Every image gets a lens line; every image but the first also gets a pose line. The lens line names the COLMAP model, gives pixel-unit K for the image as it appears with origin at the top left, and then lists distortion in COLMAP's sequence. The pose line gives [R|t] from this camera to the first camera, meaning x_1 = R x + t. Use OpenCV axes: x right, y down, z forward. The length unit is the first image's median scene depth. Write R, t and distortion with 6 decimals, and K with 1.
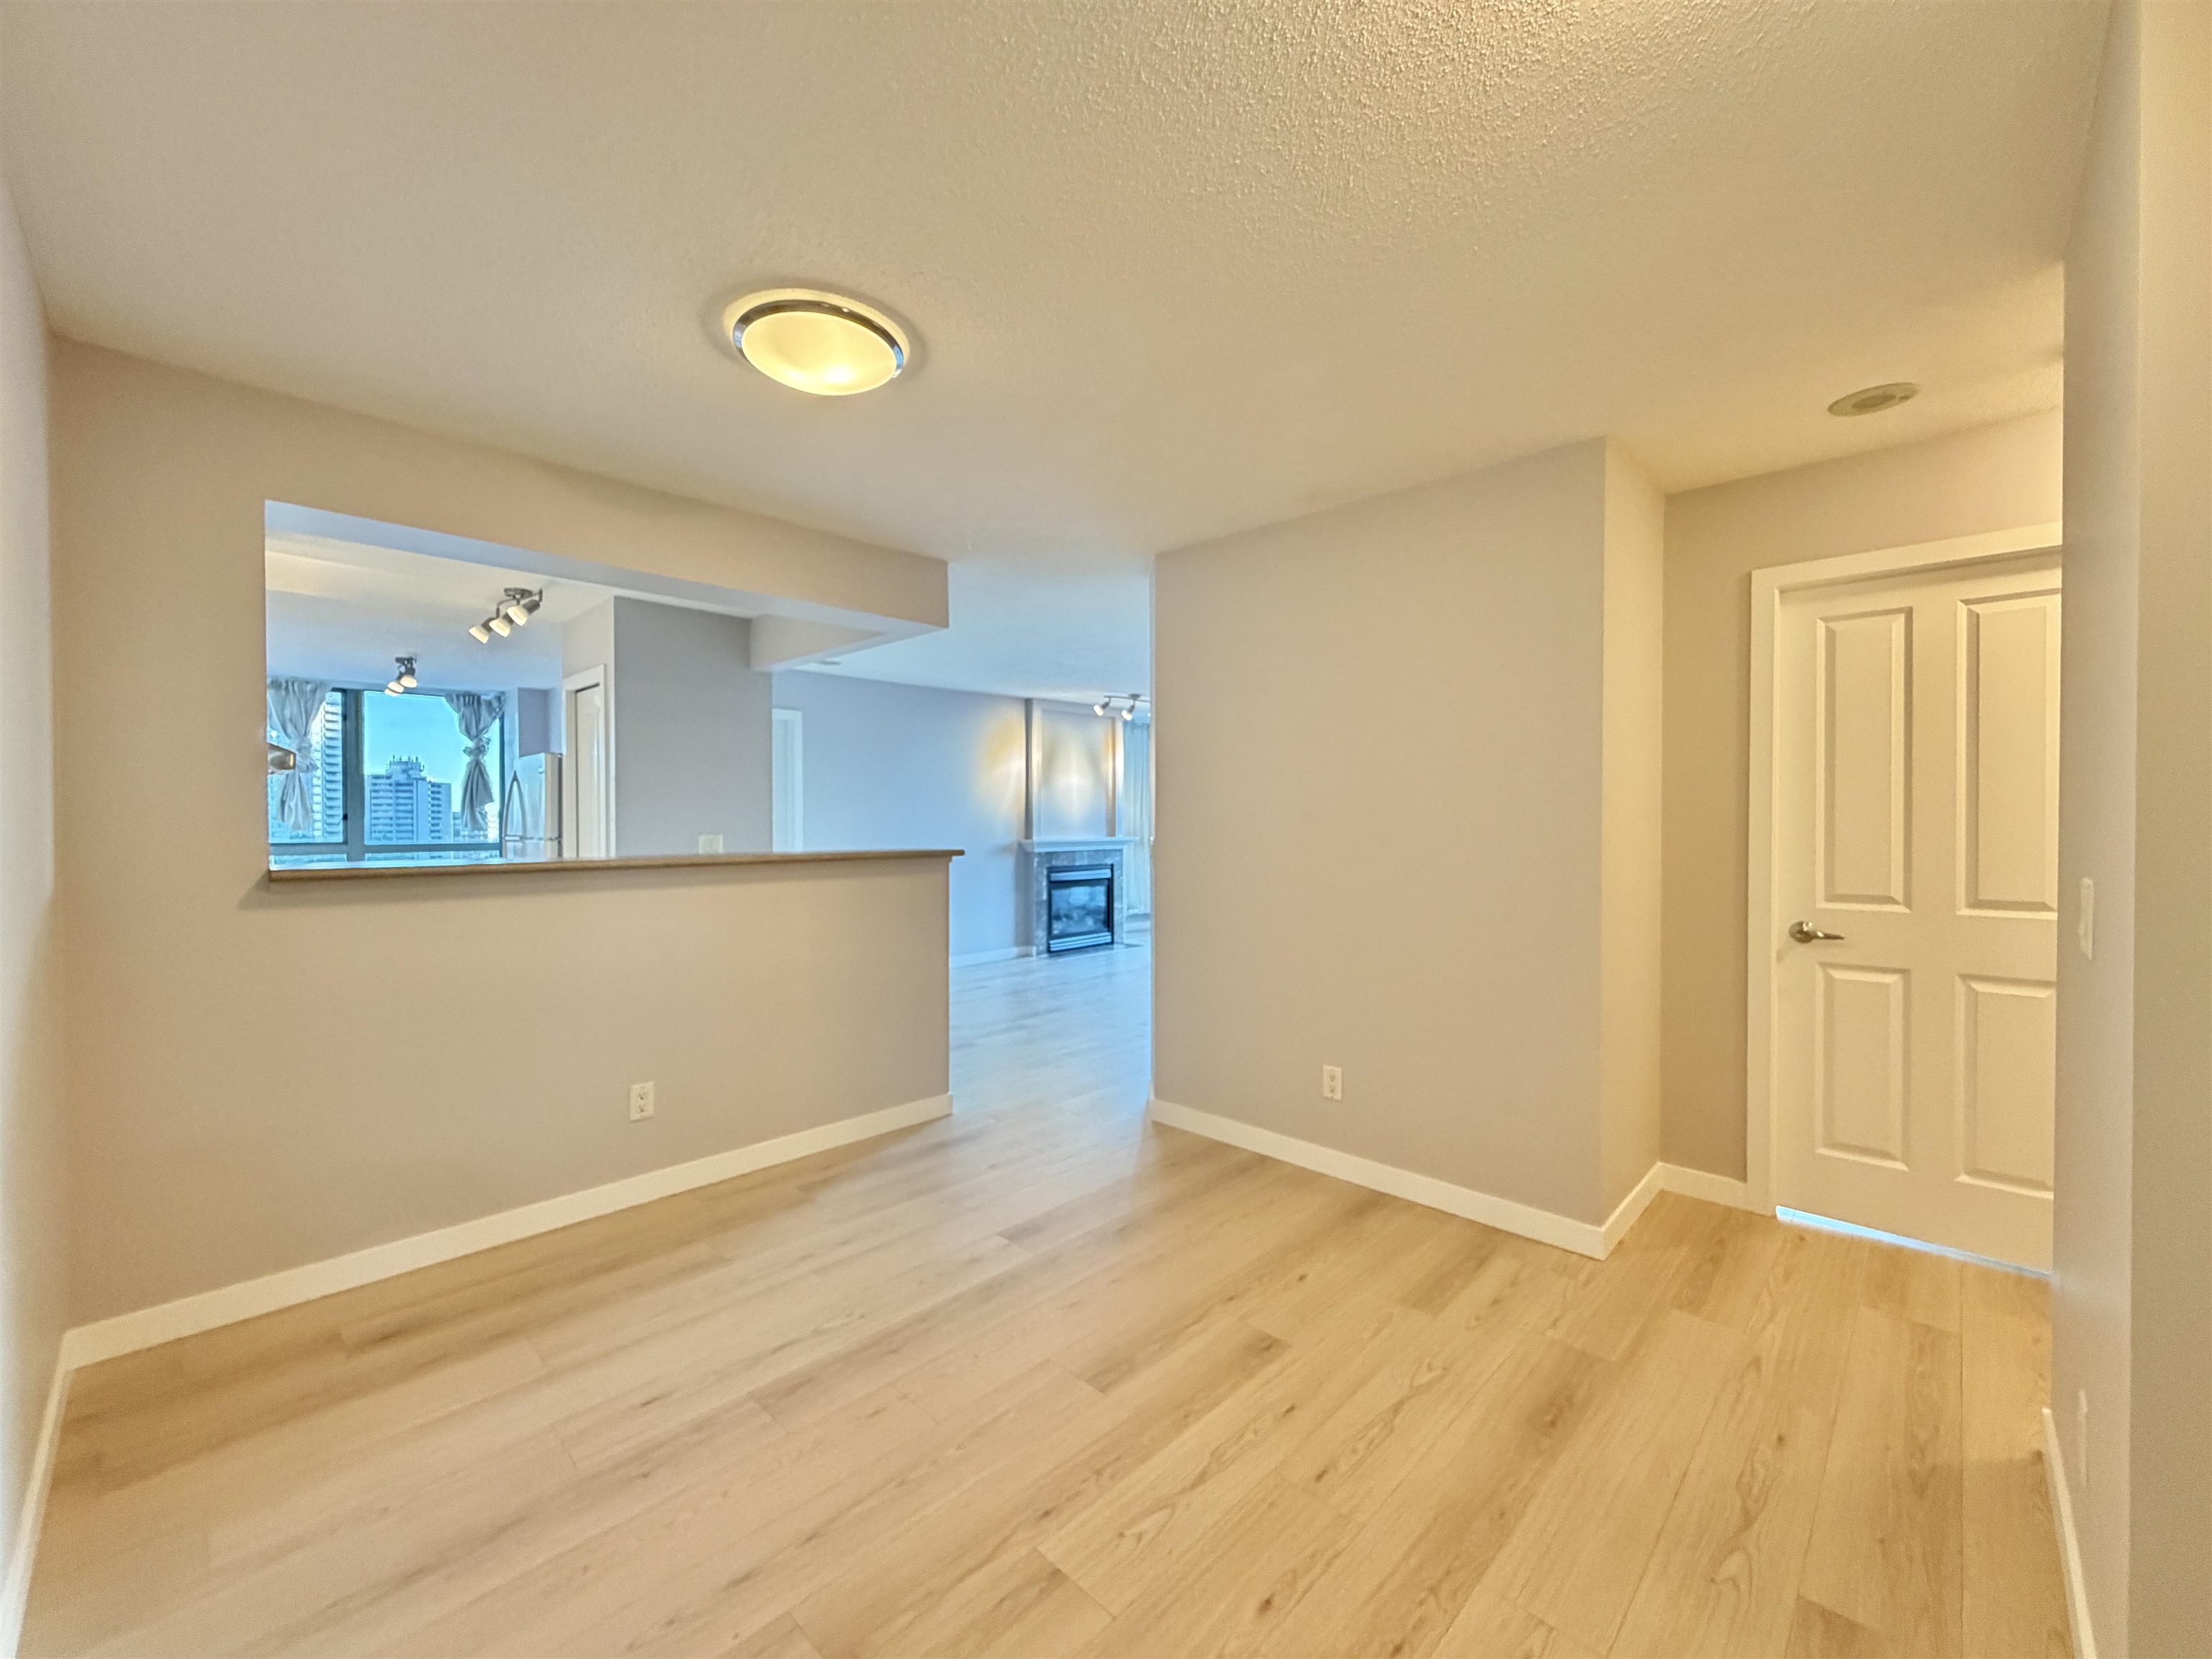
lens RADIAL K [[882.9, 0, 1106.6], [0, 882.9, 828.5], [0, 0, 1]] dist [0.001982, -0.001219]
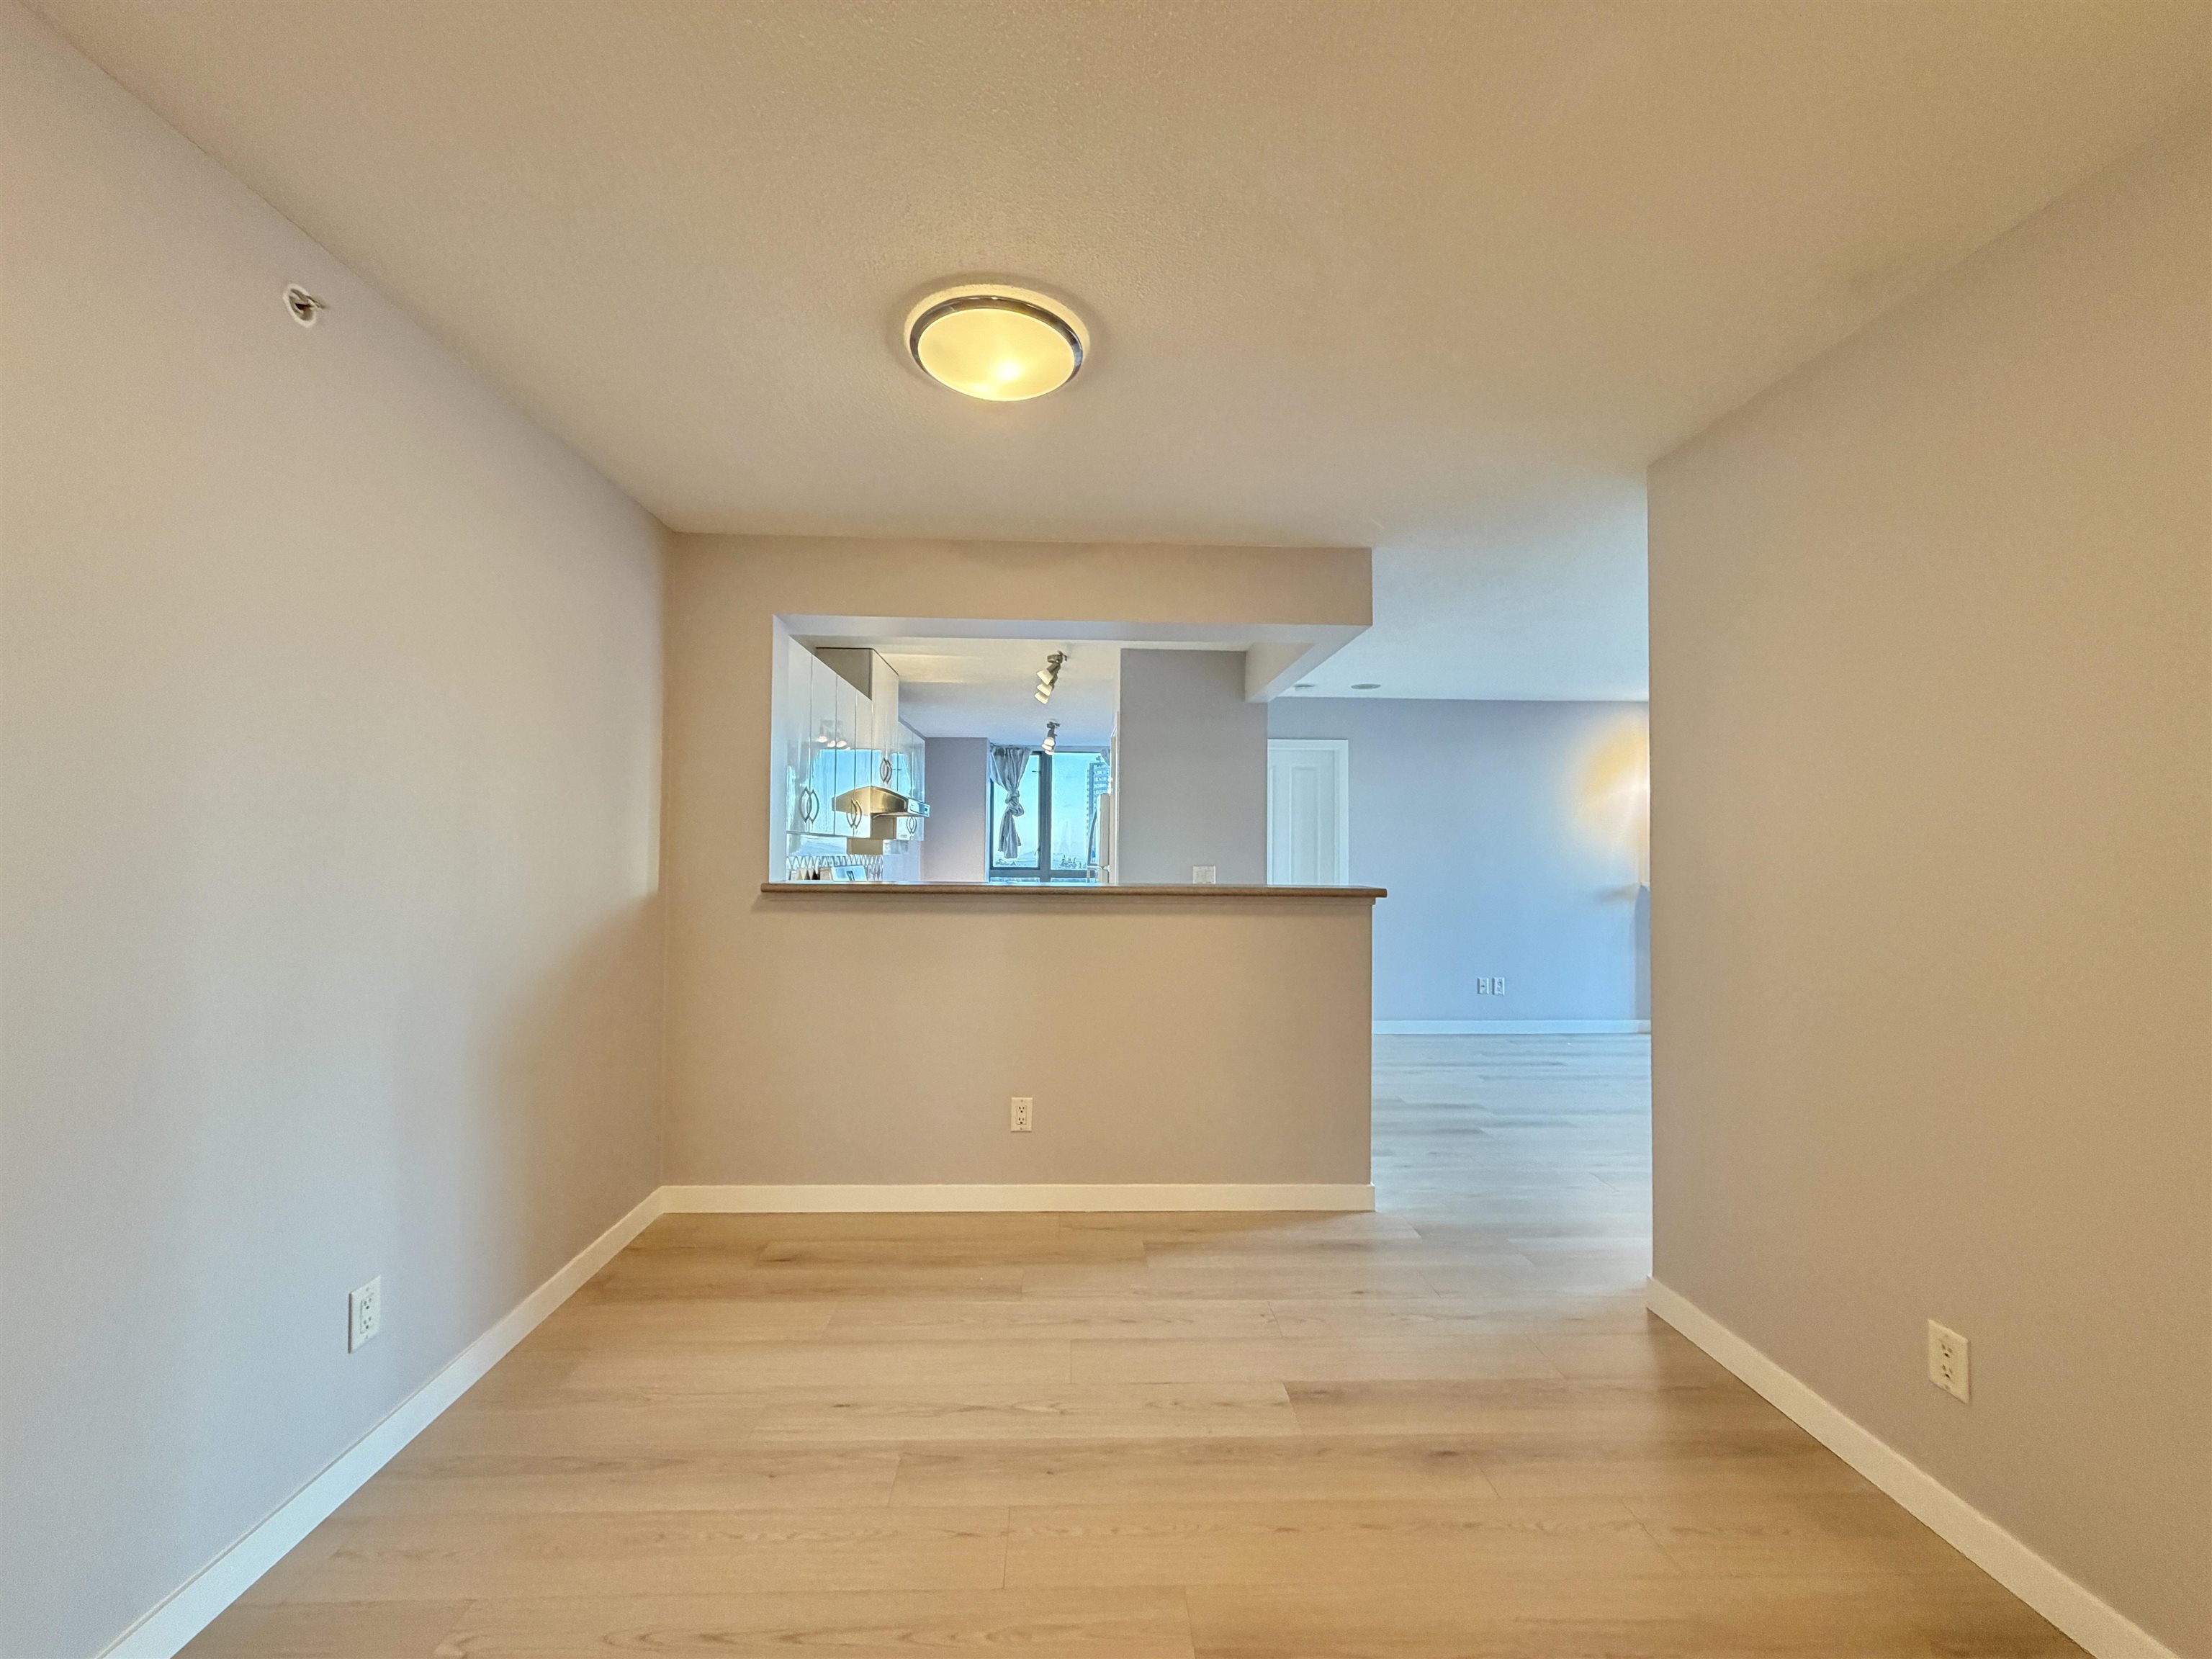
lens RADIAL K [[882.9, 0, 1107.9], [0, 882.9, 832.2], [0, 0, 1]] dist [0.001982, -0.001219]
pose [[0.720909, -0.007138, -0.692993, 0.283649], [-0.017441, 0.999443, -0.028439, -0.002413], [0.692810, 0.032588, 0.720383, 0.287883]]
